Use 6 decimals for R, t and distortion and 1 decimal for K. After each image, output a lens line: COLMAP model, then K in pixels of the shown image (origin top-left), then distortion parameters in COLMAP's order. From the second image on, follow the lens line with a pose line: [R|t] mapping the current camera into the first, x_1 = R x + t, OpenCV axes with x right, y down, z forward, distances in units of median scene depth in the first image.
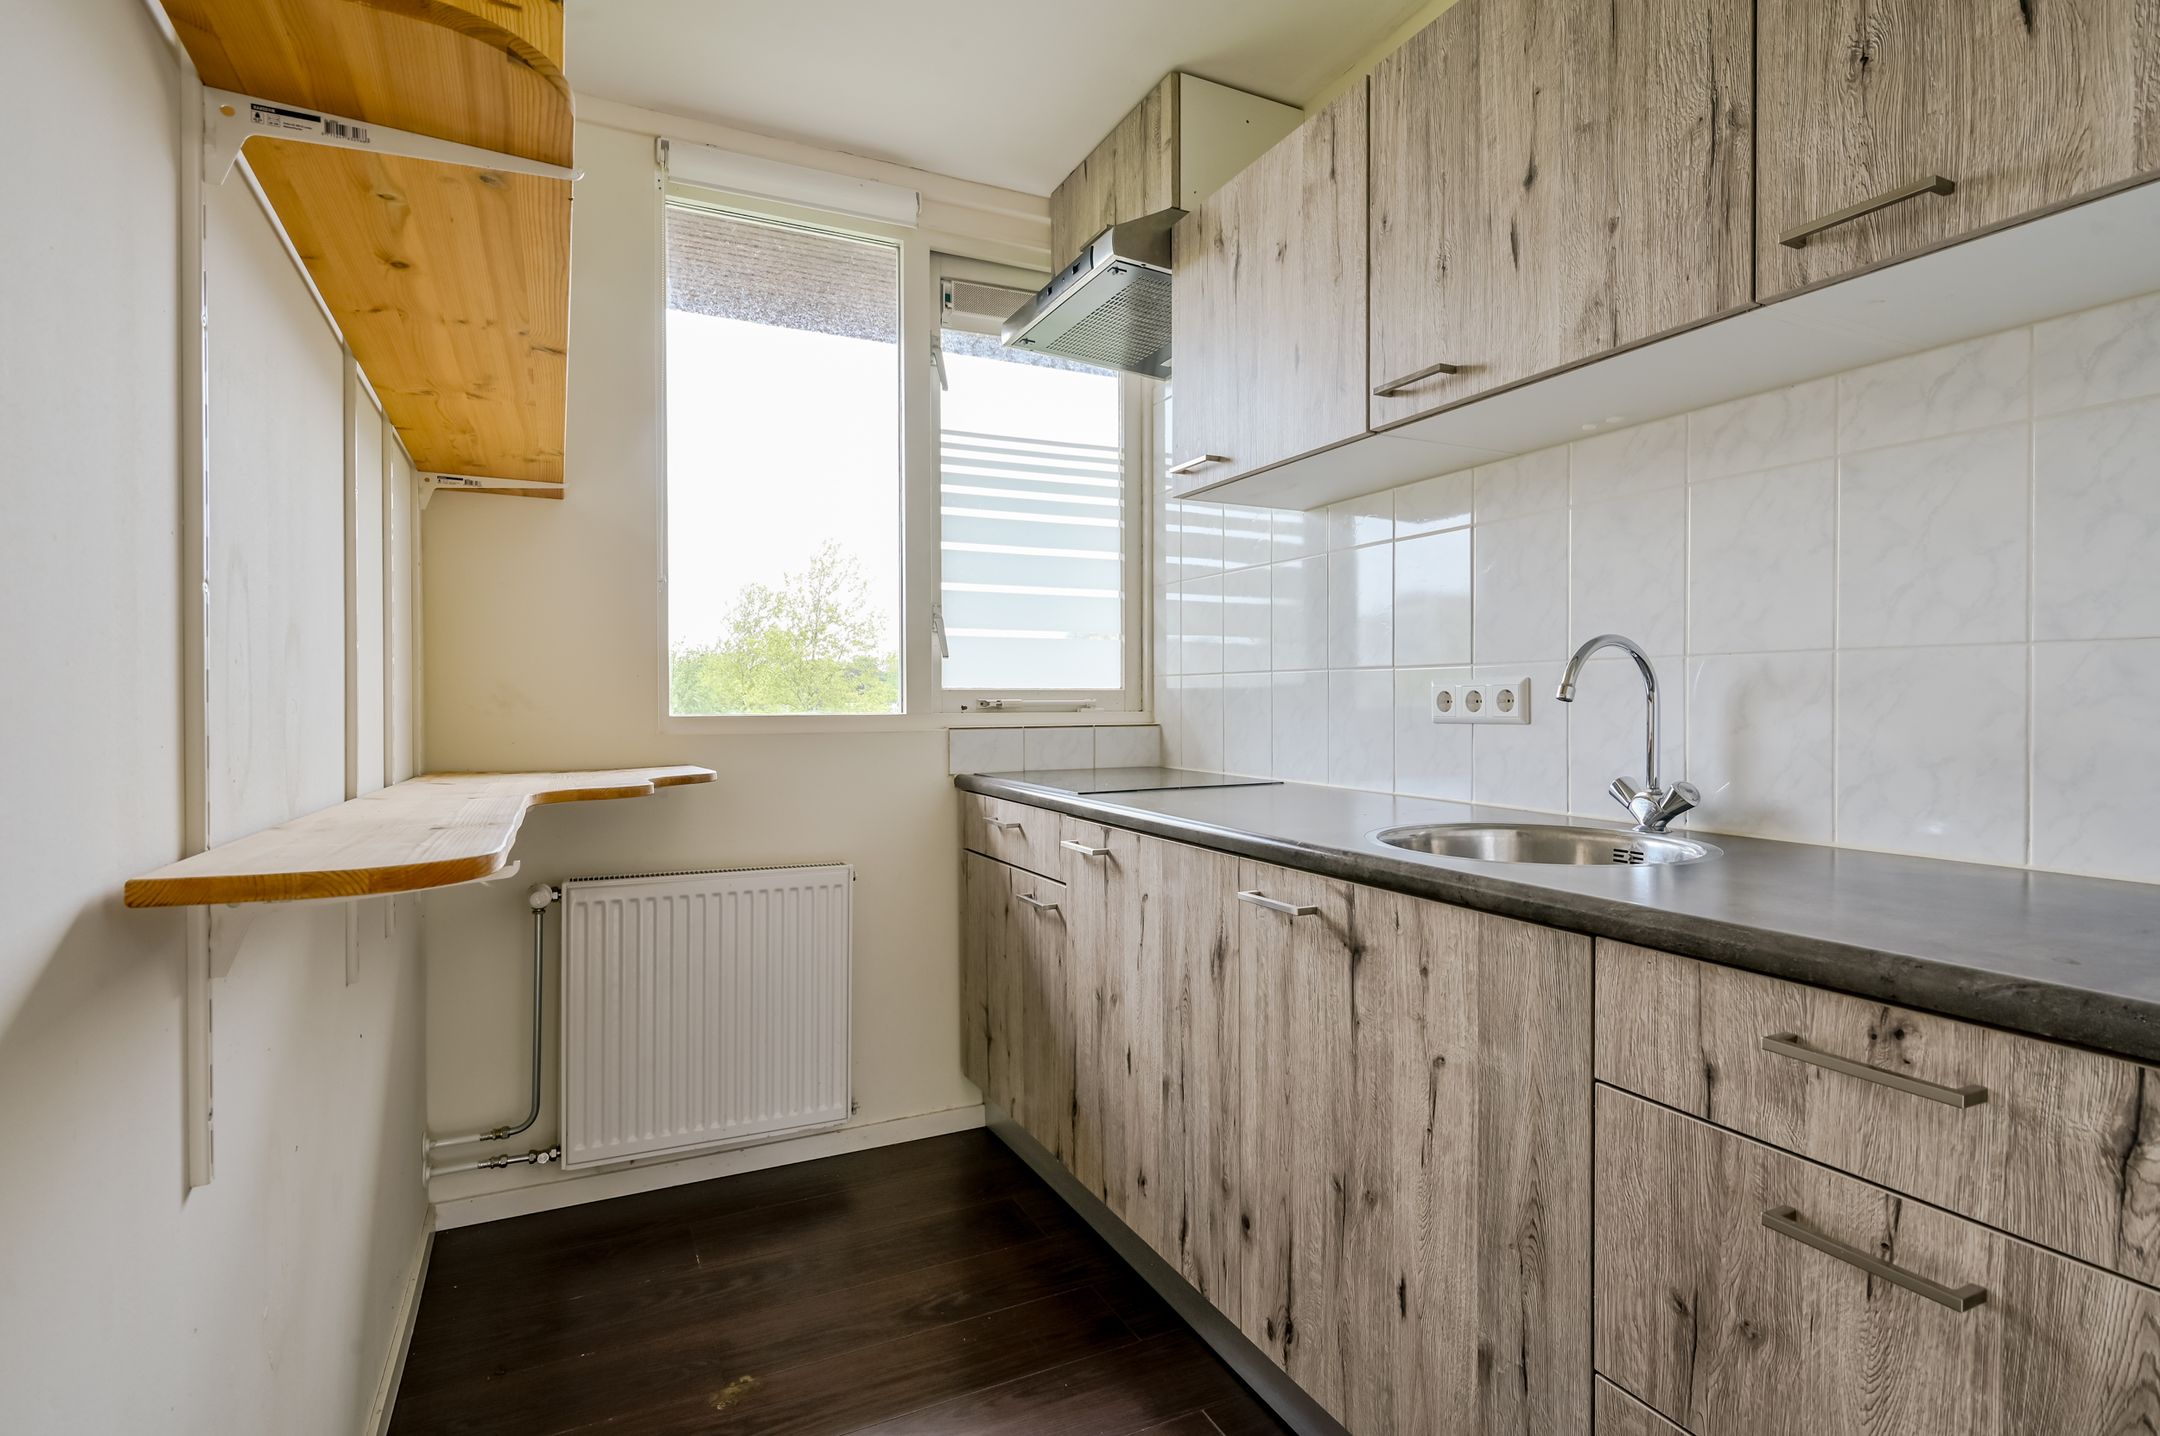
lens RADIAL K [[942.6, 0, 1092.5], [0, 942.6, 707.9], [0, 0, 1]] dist [0.001722, 0.000214]
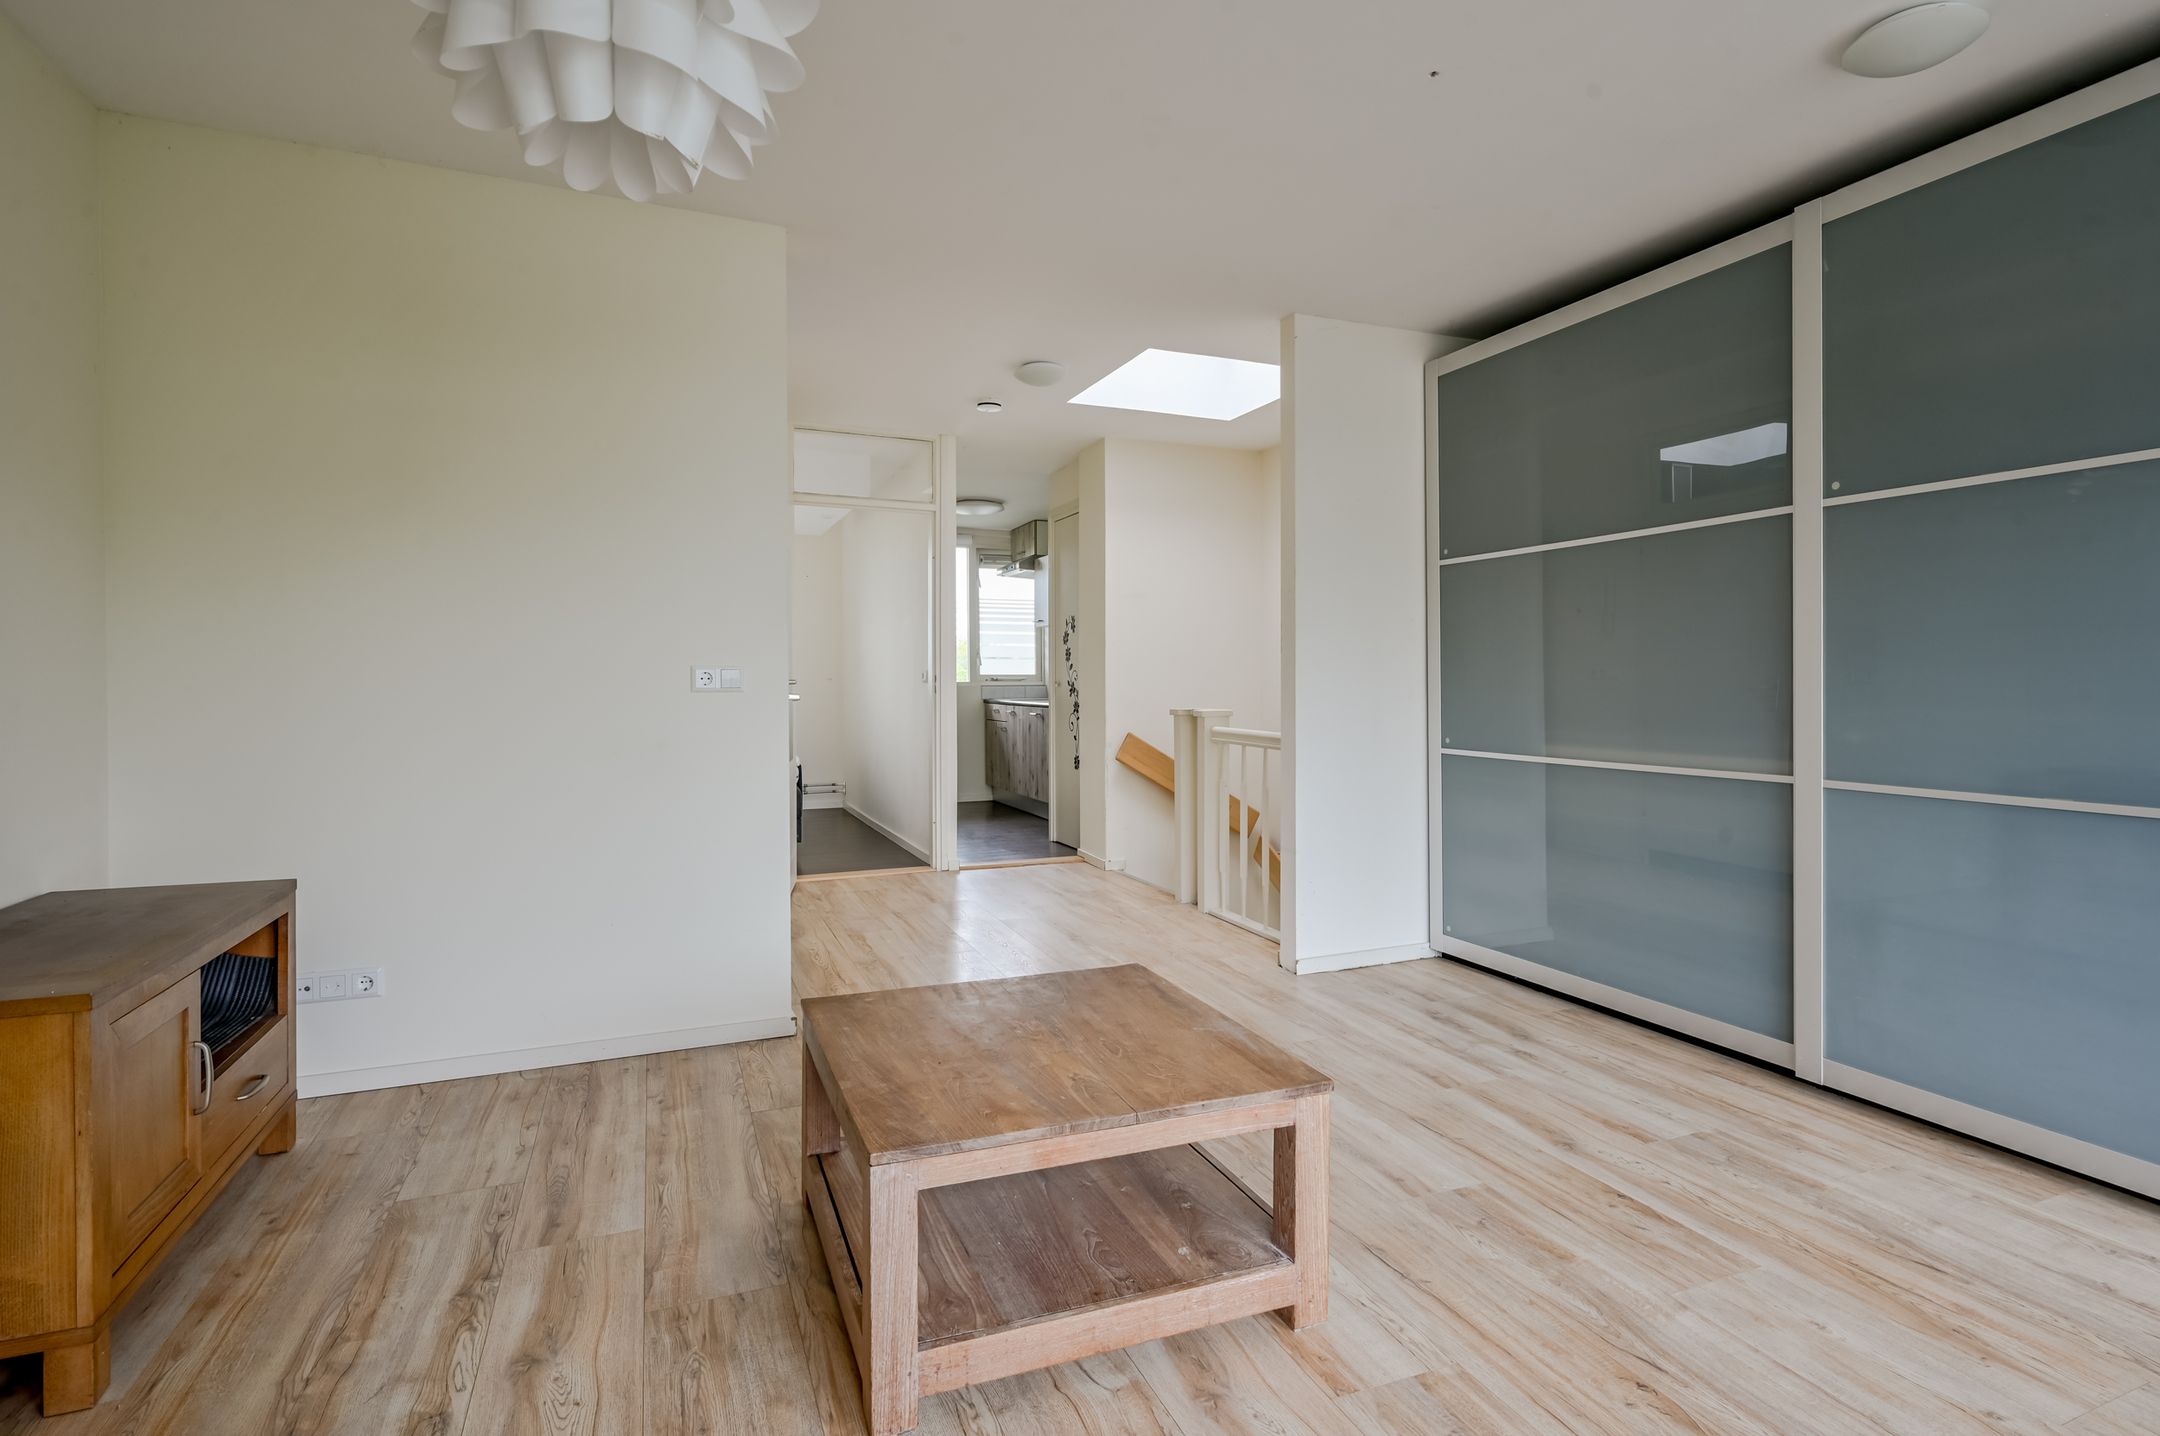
lens RADIAL K [[1080.0, 0, 1083.8], [0, 1080.0, 687.0], [0, 0, 1]] dist [0.001918, 0.000801]
pose [[0.995923, -0.004172, -0.090114, 0.653643], [0.004253, 0.999991, 0.000707, 0.027003], [0.090110, -0.001087, 0.995931, -3.305574]]
